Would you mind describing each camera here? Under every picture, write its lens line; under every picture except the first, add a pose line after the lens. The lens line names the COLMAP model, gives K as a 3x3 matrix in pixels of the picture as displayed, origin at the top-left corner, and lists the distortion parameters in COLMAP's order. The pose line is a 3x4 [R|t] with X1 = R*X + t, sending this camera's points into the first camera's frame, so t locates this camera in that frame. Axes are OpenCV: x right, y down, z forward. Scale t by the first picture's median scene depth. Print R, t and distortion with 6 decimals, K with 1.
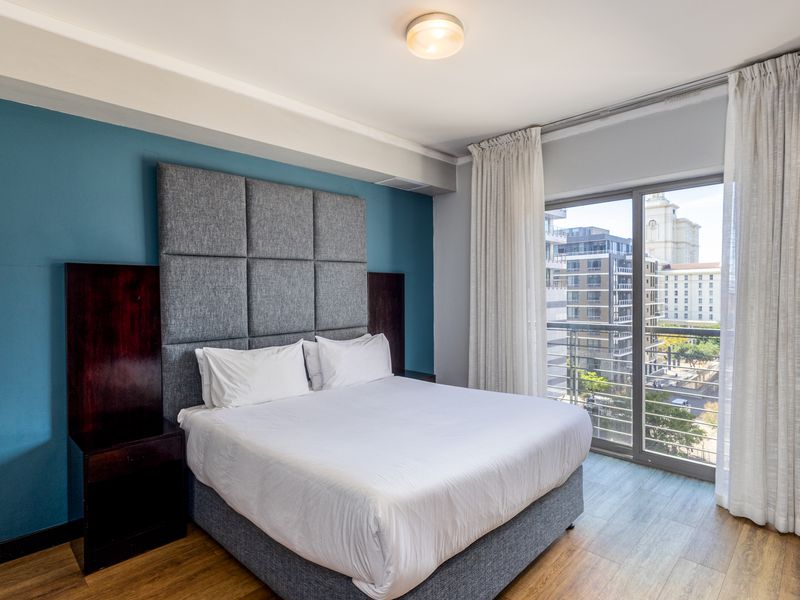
lens RADIAL K [[444.7, 0, 400.0], [0, 444.7, 300.0], [0, 0, 1]] dist [-0.000552, 0.001431]
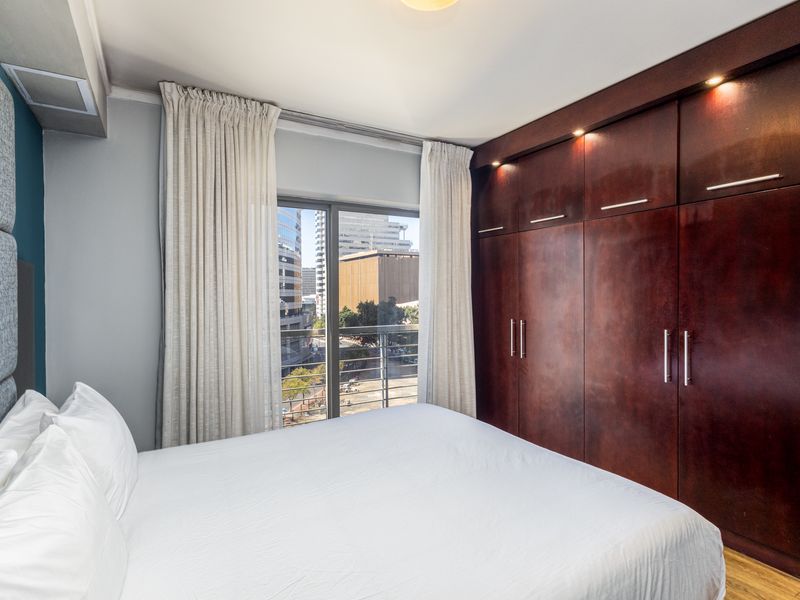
lens RADIAL K [[444.7, 0, 400.0], [0, 444.7, 300.0], [0, 0, 1]] dist [-0.000552, 0.001431]
pose [[0.214489, -0.007656, 0.976696, -0.477271], [0.033785, 0.999429, 0.000415, -0.011920], [-0.976142, 0.032909, 0.214625, 0.600540]]
